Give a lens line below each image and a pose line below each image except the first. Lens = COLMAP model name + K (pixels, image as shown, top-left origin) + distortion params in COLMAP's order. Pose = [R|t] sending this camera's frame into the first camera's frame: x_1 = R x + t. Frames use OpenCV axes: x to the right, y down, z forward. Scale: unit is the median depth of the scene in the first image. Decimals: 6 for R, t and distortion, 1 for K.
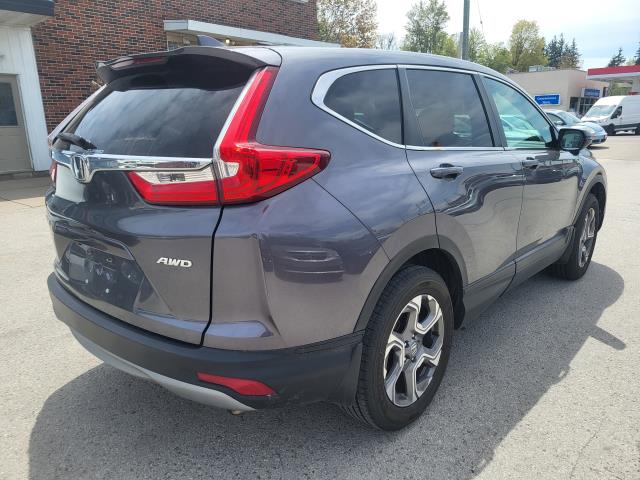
lens RADIAL K [[483.9, 0, 319.8], [0, 483.9, 245.9], [0, 0, 1]] dist [0.031412, -0.023742]
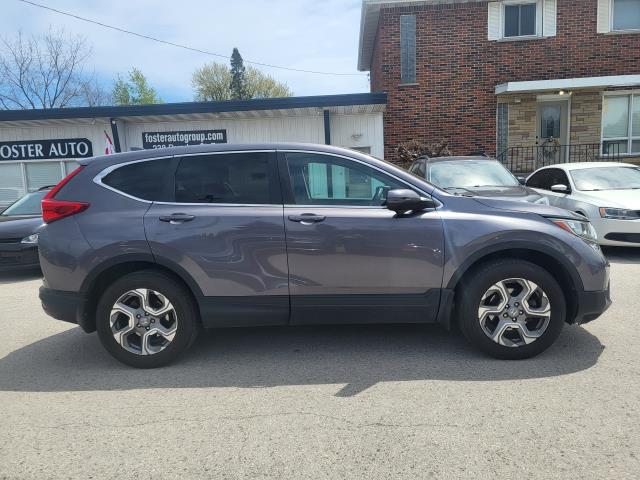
lens RADIAL K [[483.9, 0, 323.5], [0, 483.9, 236.0], [0, 0, 1]] dist [0.031412, -0.023742]
pose [[0.635452, 0.065563, -0.769352, 1.792241], [-0.158138, 0.986319, -0.046562, -0.093129], [0.755773, 0.151251, 0.637126, 0.345598]]
